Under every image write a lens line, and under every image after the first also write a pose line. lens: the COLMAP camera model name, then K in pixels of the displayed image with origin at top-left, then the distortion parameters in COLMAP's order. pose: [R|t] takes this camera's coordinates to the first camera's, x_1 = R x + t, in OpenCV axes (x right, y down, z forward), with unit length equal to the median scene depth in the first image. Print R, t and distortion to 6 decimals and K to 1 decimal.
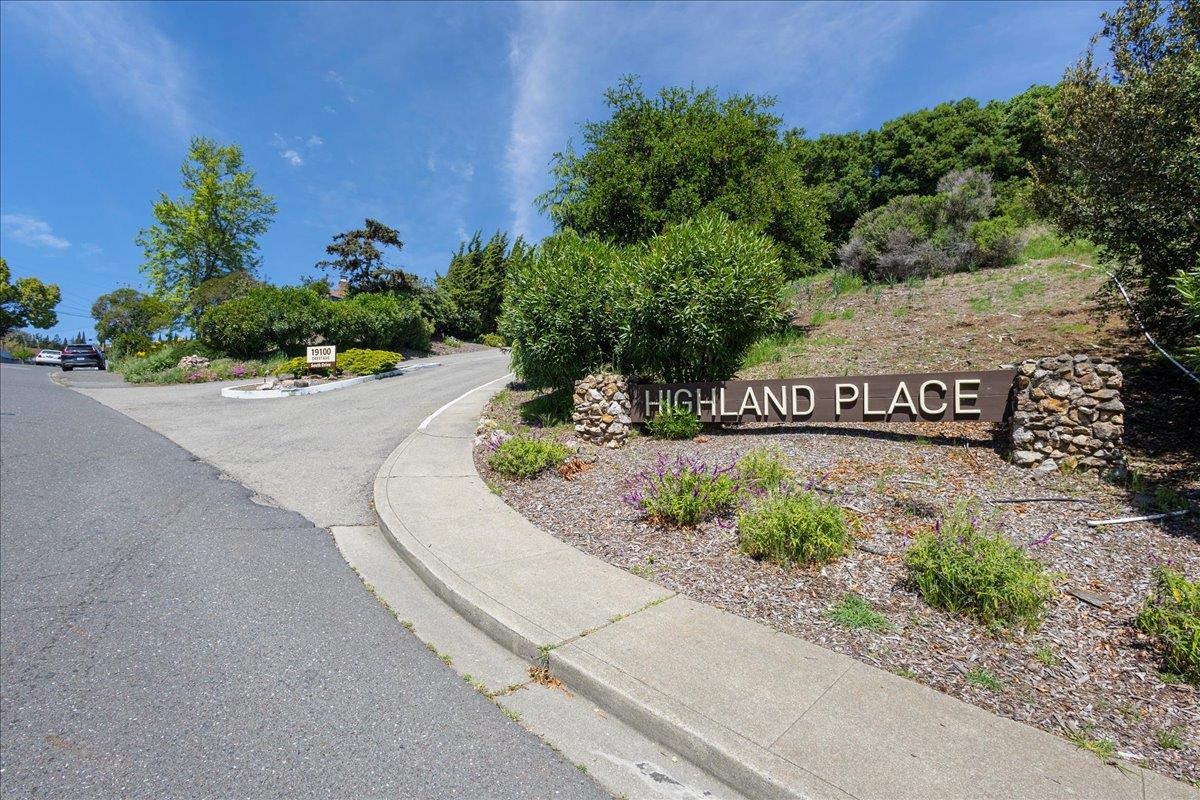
lens RADIAL K [[575.9, 0, 600.0], [0, 575.9, 400.0], [0, 0, 1]] dist [-0.004775, 0.006230]
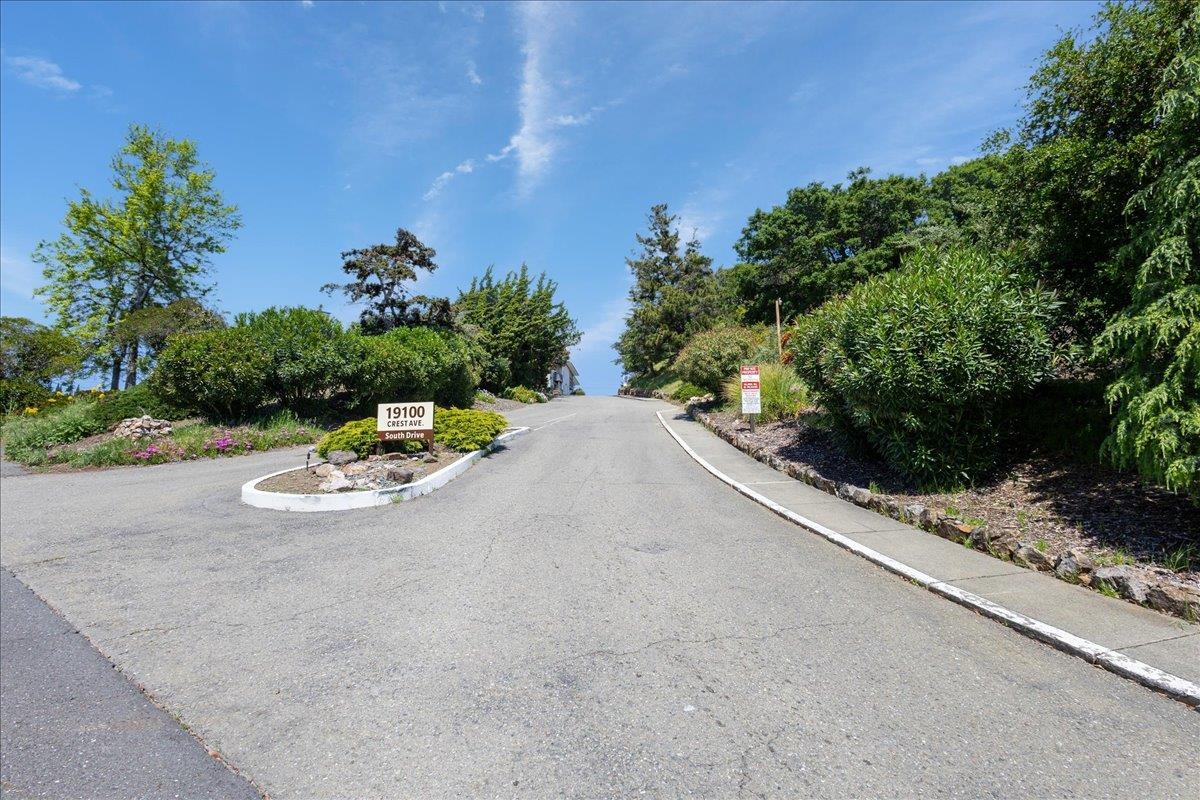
lens RADIAL K [[549.1, 0, 600.0], [0, 549.1, 400.0], [0, 0, 1]] dist [-0.010459, -0.000472]
pose [[0.987328, 0.006857, 0.158544, -0.254684], [0.008163, 0.995549, -0.093890, -0.028802], [-0.158482, 0.093994, 0.982878, 0.285617]]
